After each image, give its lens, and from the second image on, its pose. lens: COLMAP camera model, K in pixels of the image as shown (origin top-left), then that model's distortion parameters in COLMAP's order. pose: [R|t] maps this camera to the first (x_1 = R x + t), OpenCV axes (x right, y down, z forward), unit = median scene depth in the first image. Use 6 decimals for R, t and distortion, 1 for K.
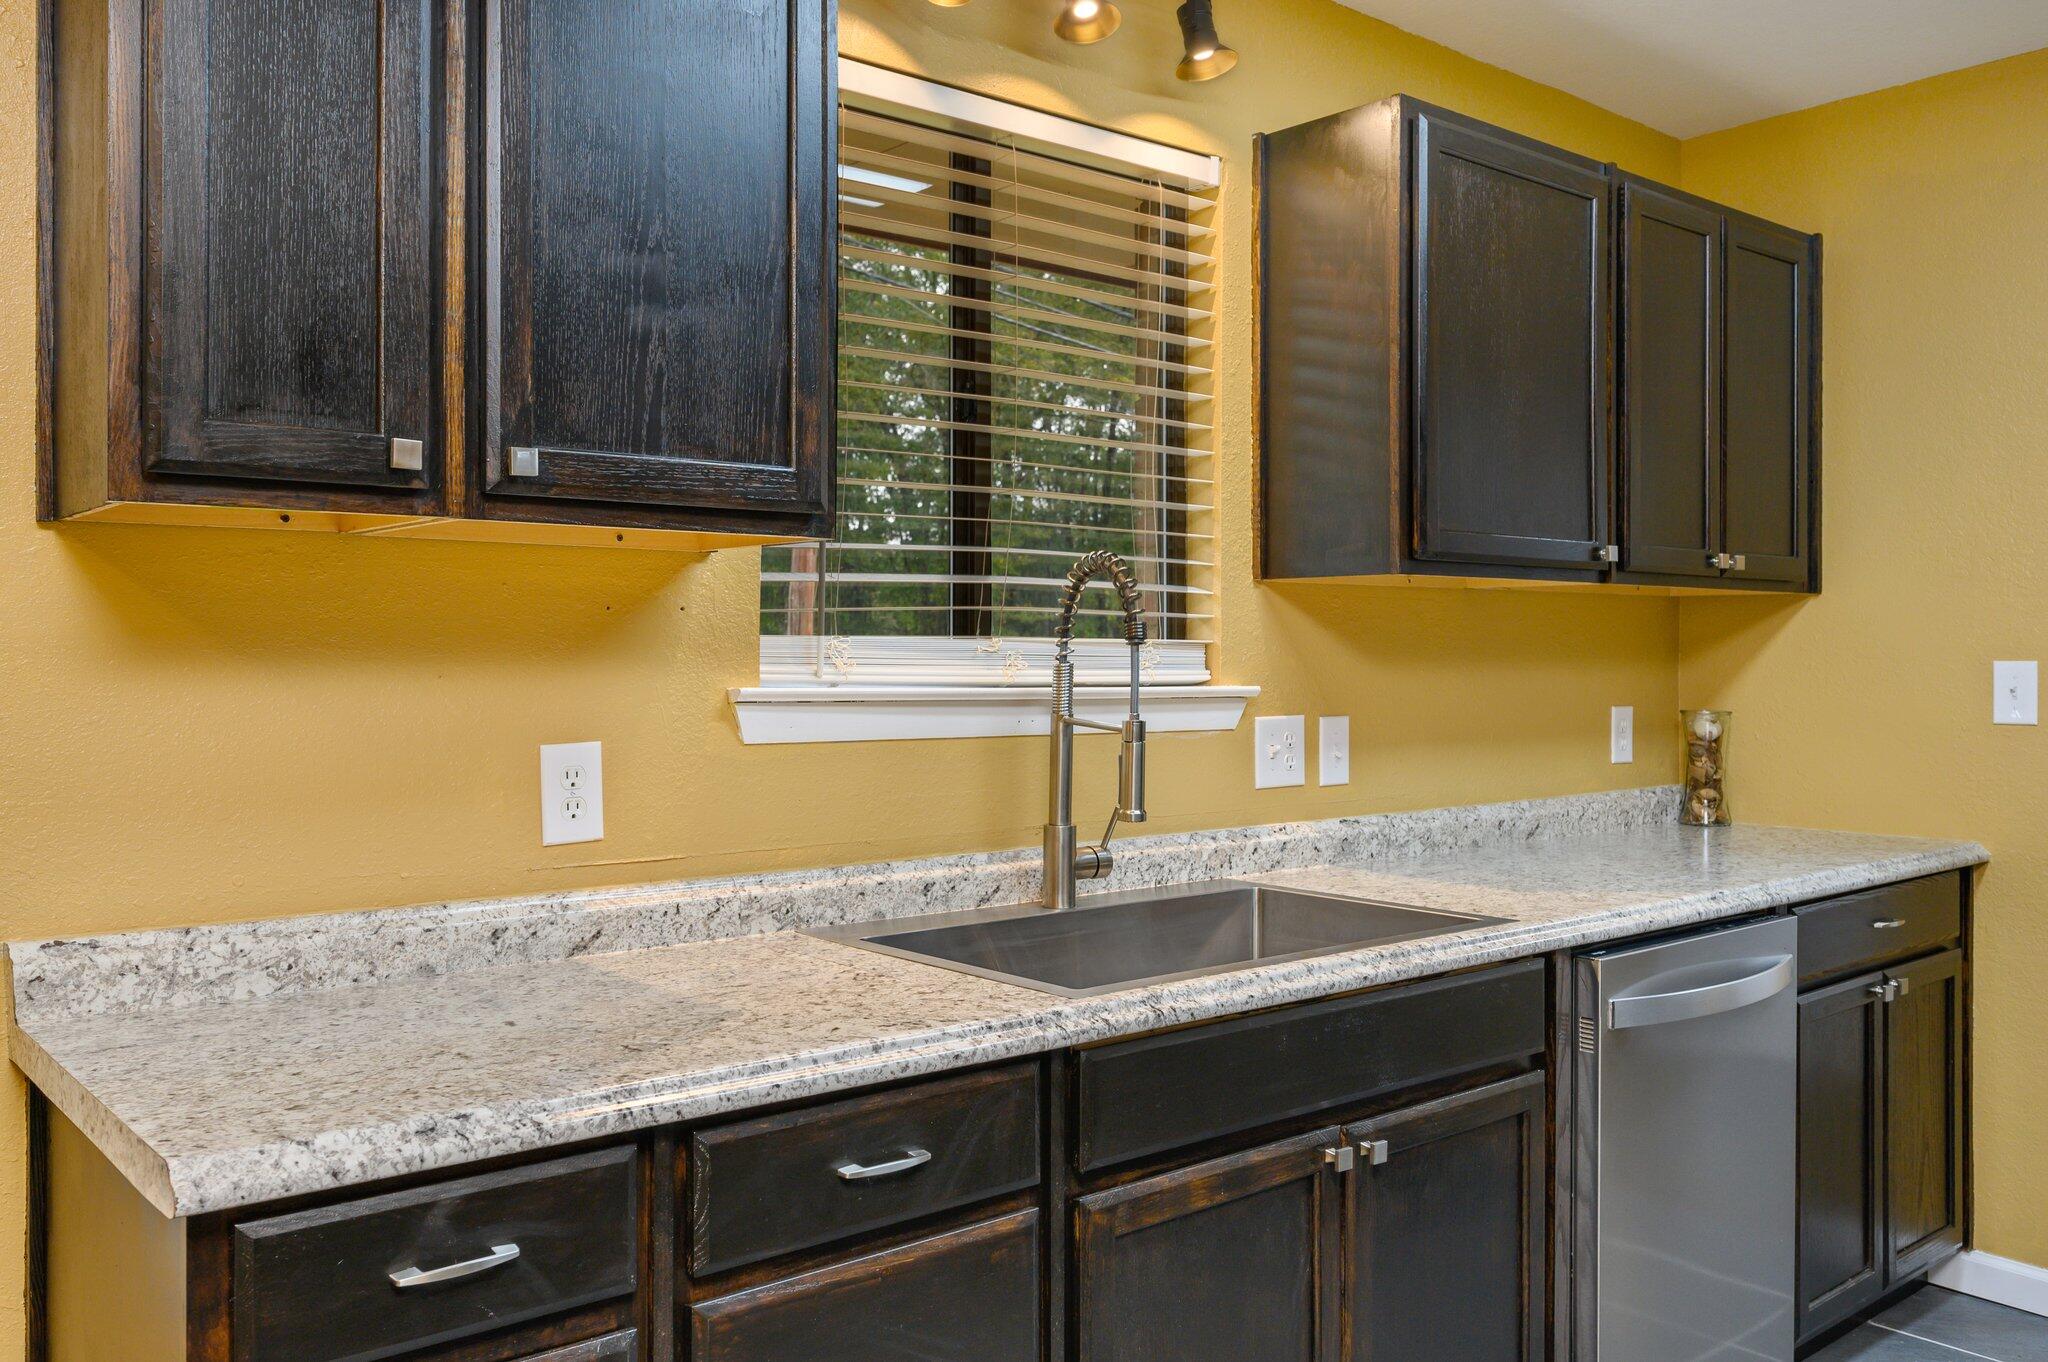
lens RADIAL K [[1662.9, 0, 1021.7], [0, 1662.9, 624.4], [0, 0, 1]] dist [-0.018432, -0.020428]
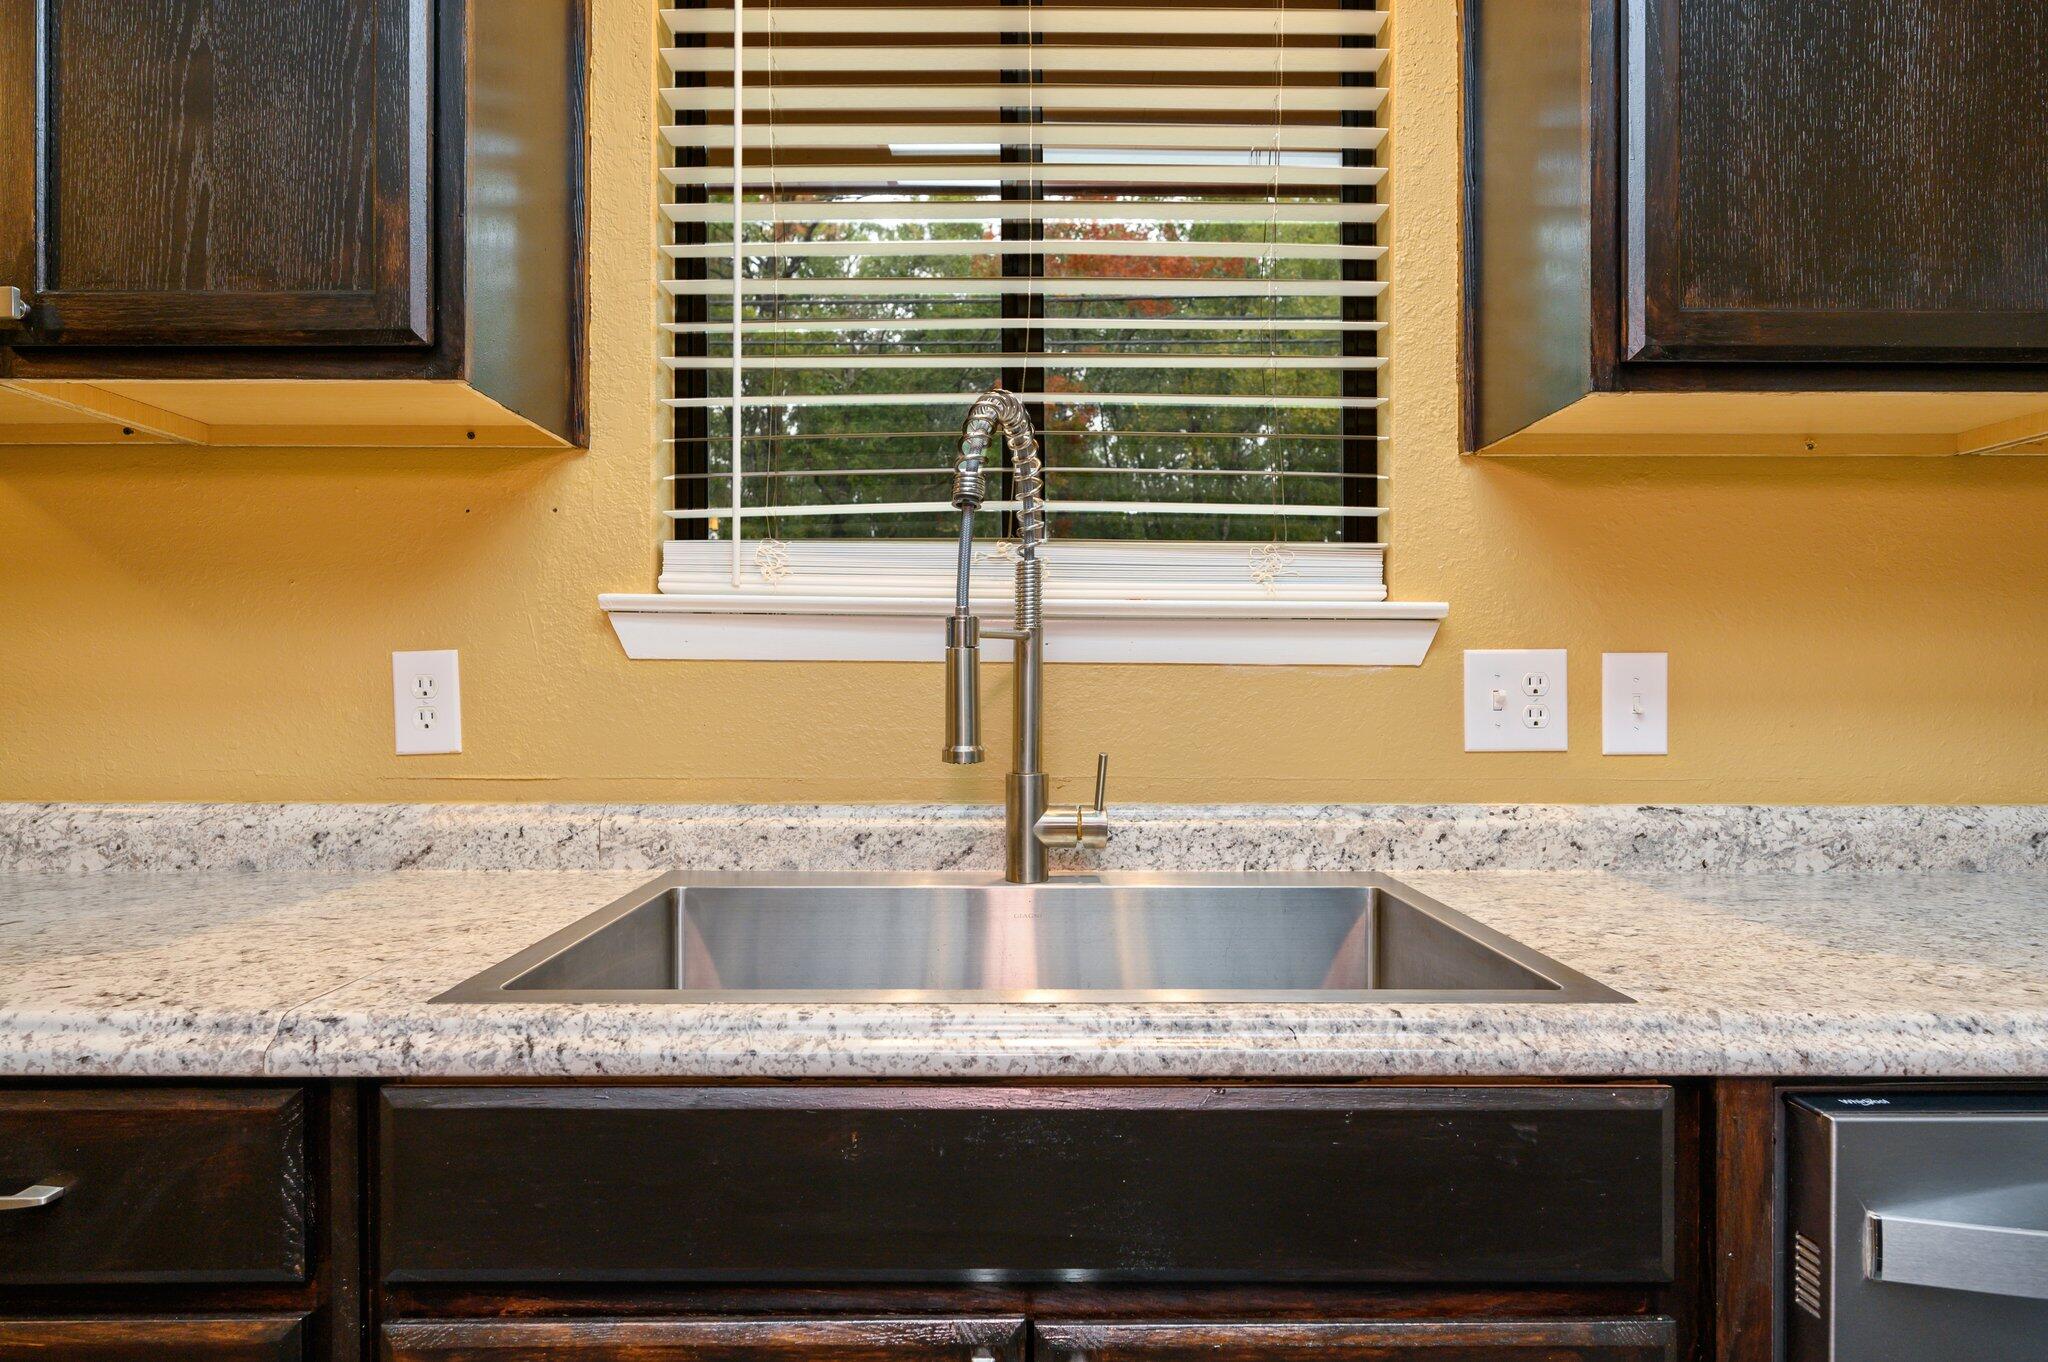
lens RADIAL K [[1142.4, 0, 1027.7], [0, 1142.4, 689.6], [0, 0, 1]] dist [-0.011730, 0.003717]
pose [[0.775111, -0.000755, -0.631825, 0.373931], [0.011264, 0.999857, 0.012623, 0.079359], [0.631725, -0.016901, 0.775008, 0.624983]]
